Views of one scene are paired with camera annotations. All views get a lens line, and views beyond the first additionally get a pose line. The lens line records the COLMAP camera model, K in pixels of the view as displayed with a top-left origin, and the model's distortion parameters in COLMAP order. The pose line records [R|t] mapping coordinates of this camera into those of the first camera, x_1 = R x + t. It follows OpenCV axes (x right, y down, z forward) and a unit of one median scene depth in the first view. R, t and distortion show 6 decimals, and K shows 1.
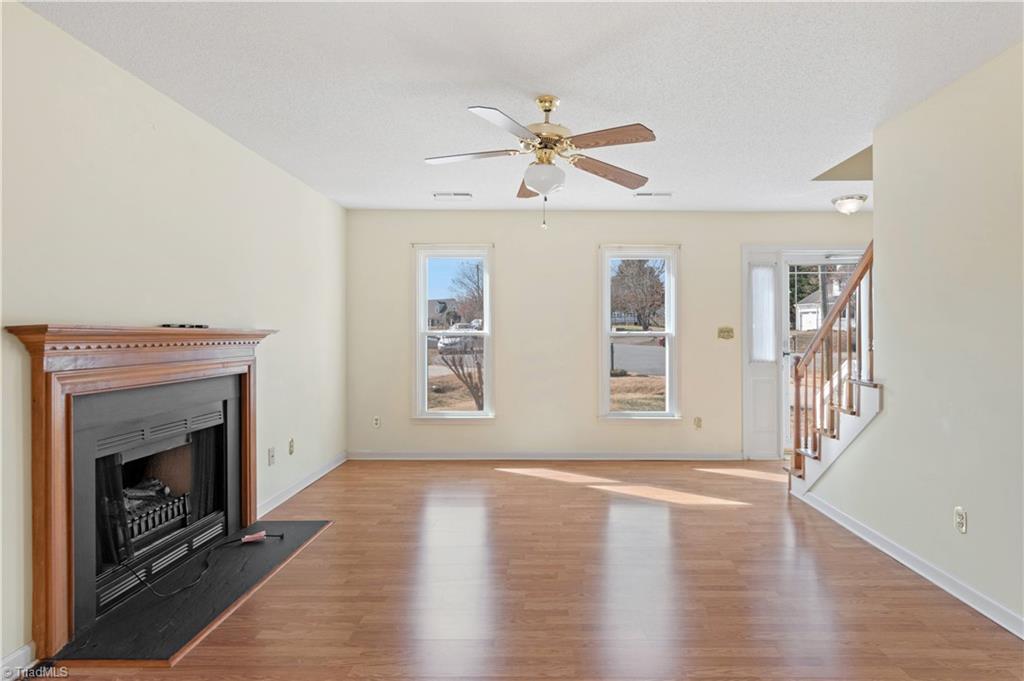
lens RADIAL K [[545.6, 0, 549.1], [0, 545.6, 331.9], [0, 0, 1]] dist [0.000636, 0.006599]
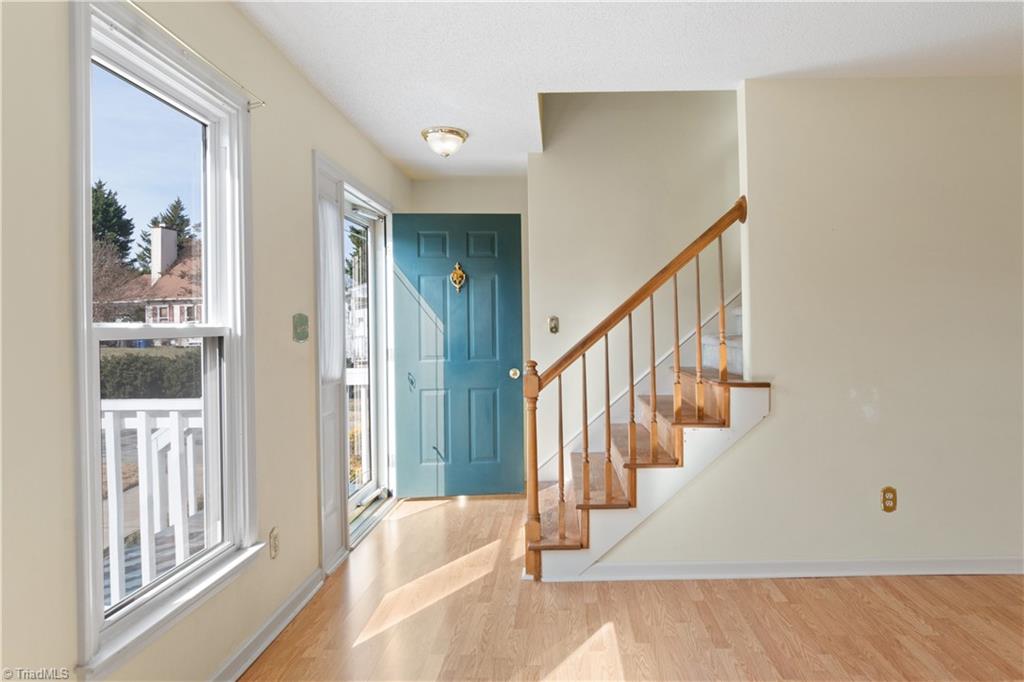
lens RADIAL K [[545.6, 0, 514.1], [0, 545.6, 338.2], [0, 0, 1]] dist [0.000636, 0.006599]
pose [[-0.024645, -0.006676, 0.999674, -0.193456], [0.003879, 0.999970, 0.006774, 0.017311], [-0.999689, 0.004044, -0.024618, 1.202712]]
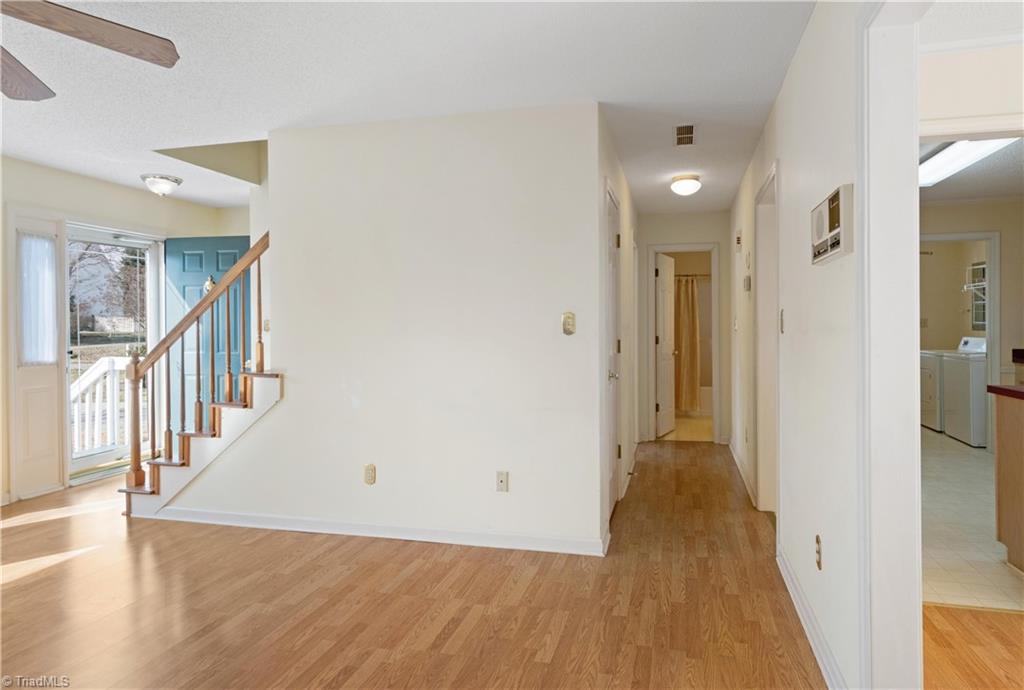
lens RADIAL K [[572.6, 0, 535.8], [0, 572.6, 322.3], [0, 0, 1]] dist [-0.001640, -0.002443]
pose [[0.235700, 0.004291, 0.971816, -0.301391], [0.000631, 0.999989, -0.004569, 0.001268], [-0.971826, 0.001690, 0.235695, 0.220449]]
